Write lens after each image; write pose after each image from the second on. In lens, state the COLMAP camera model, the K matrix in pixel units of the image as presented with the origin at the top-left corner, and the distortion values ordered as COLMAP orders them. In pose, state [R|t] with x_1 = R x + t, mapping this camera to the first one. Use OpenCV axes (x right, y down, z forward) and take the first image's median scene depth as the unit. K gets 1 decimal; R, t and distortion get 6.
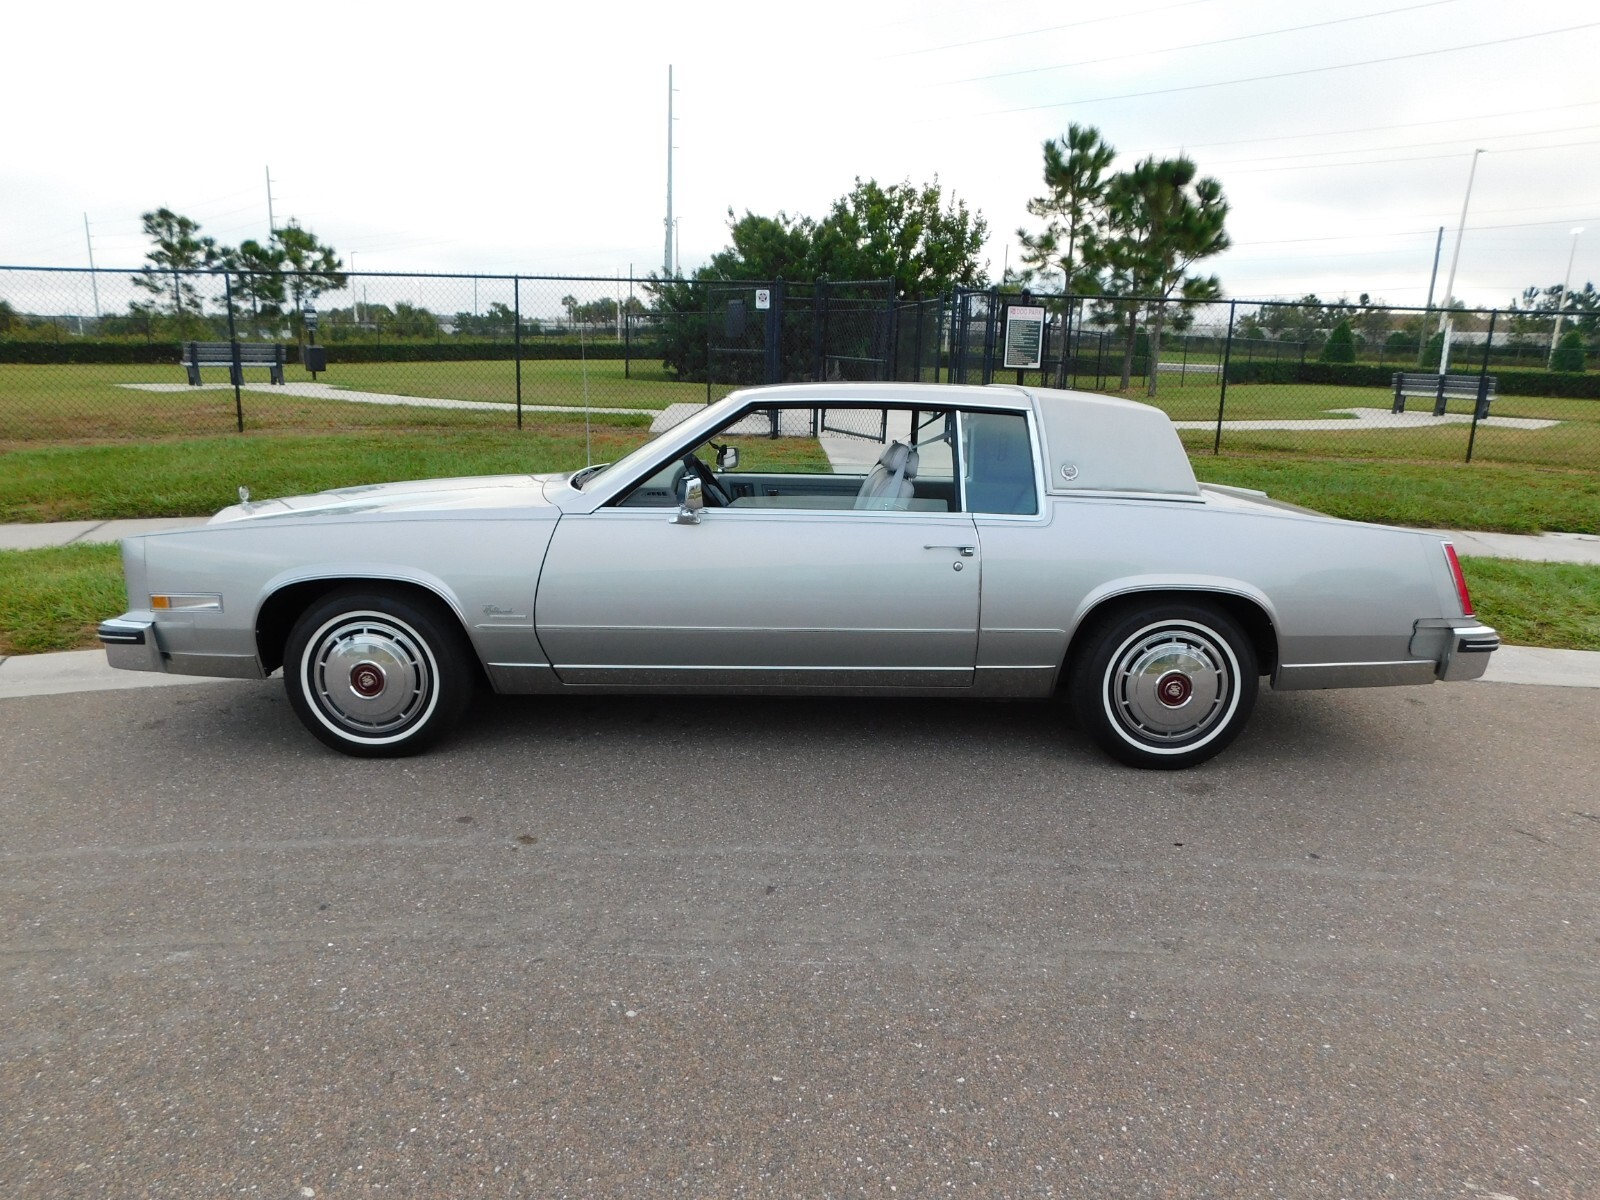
lens RADIAL K [[1100.5, 0, 805.6], [0, 1100.5, 604.7], [0, 0, 1]] dist [-0.074547, 0.065635]
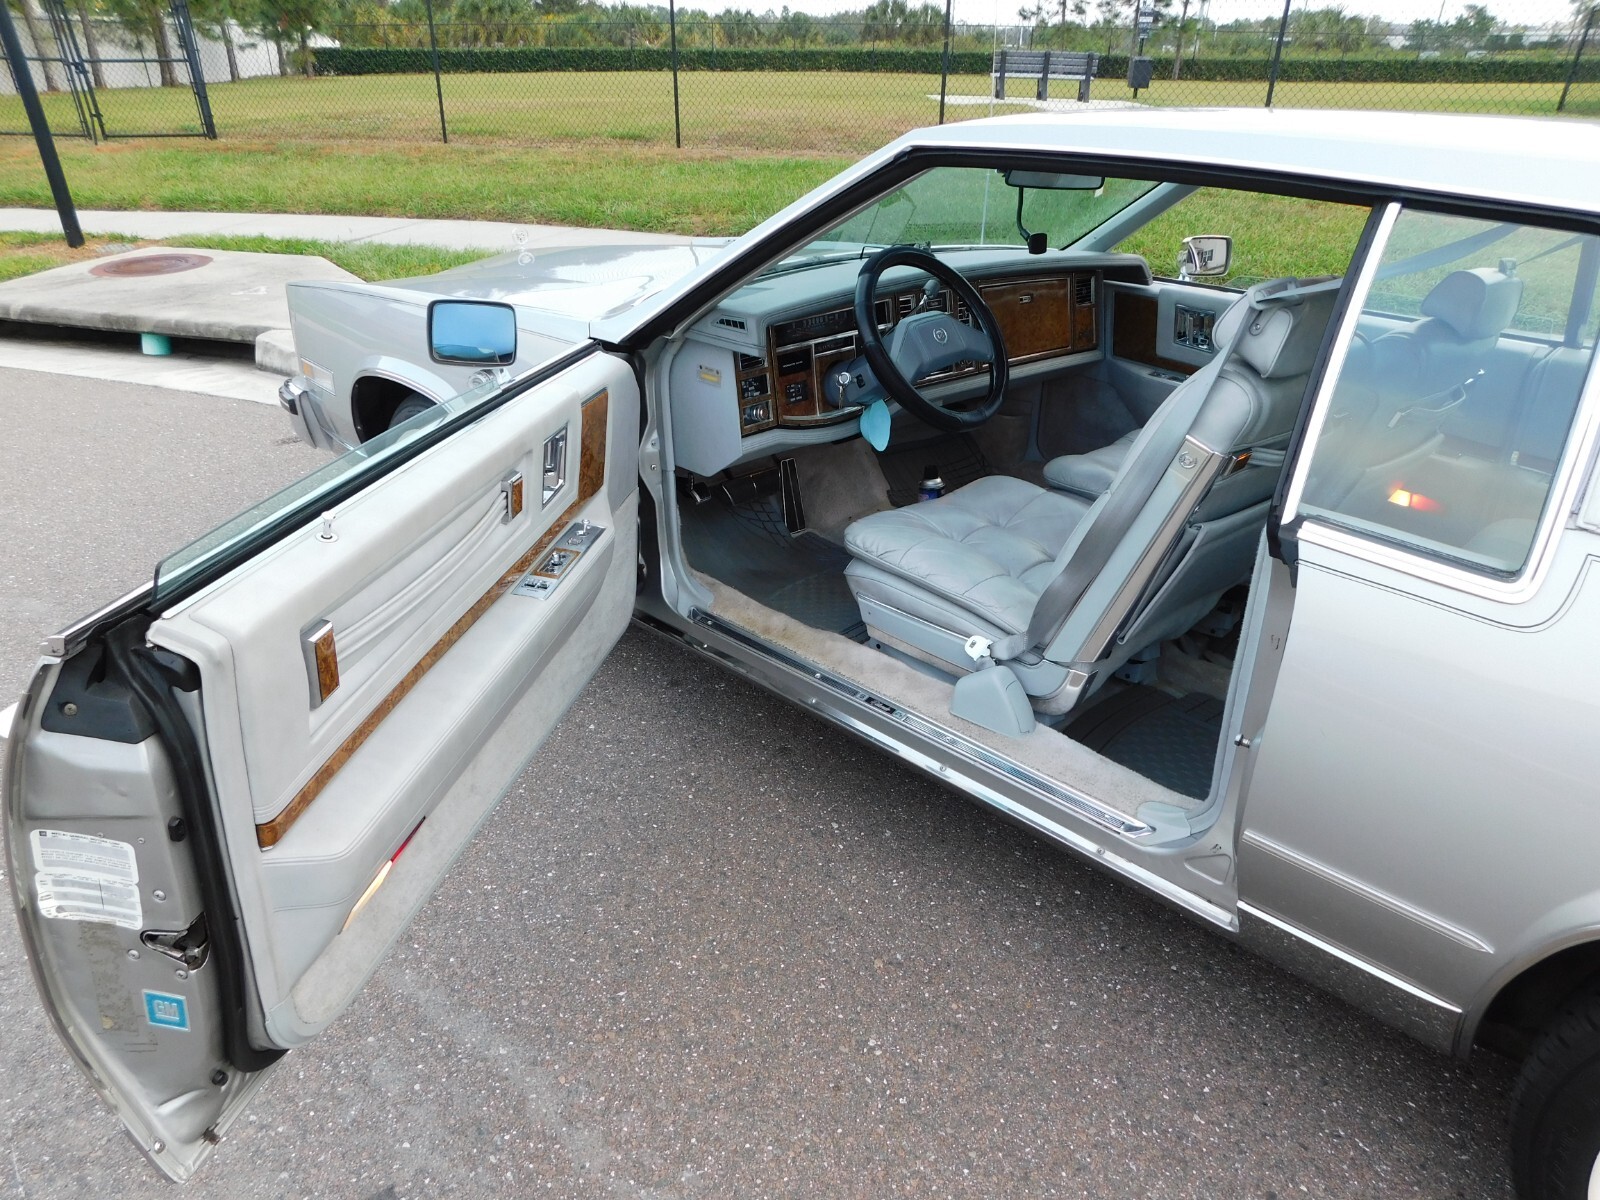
lens RADIAL K [[1124.5, 0, 800.0], [0, 1124.5, 600.0], [0, 0, 1]] dist [-0.090502, 0.087626]
pose [[0.713937, 0.309868, -0.627914, 0.031899], [-0.164979, 0.945945, 0.279233, -0.016013], [0.680497, -0.095762, 0.726466, 0.074503]]
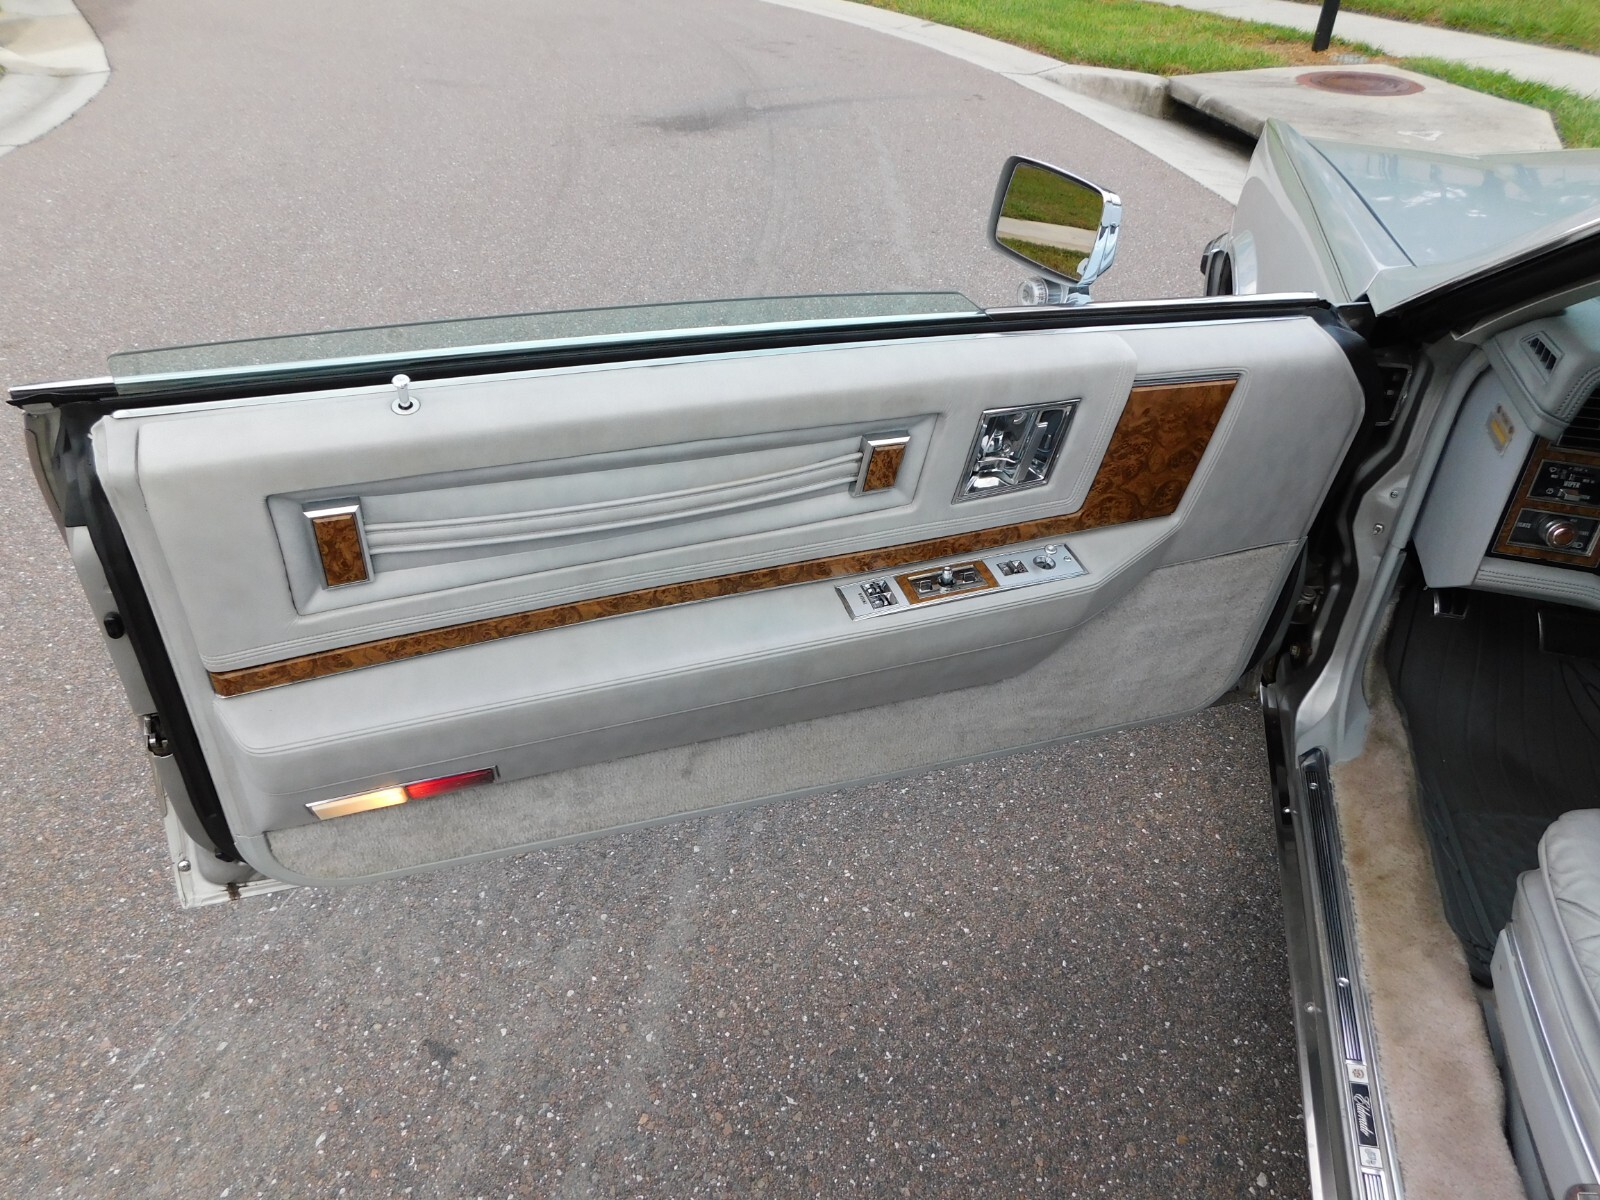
lens RADIAL K [[1100.5, 0, 805.6], [0, 1100.5, 604.7], [0, 0, 1]] dist [-0.074547, 0.065635]
pose [[-0.262689, 0.555562, -0.788889, 0.018264], [-0.249554, 0.750664, 0.611741, -0.020816], [0.932050, 0.357568, -0.058548, 0.104711]]
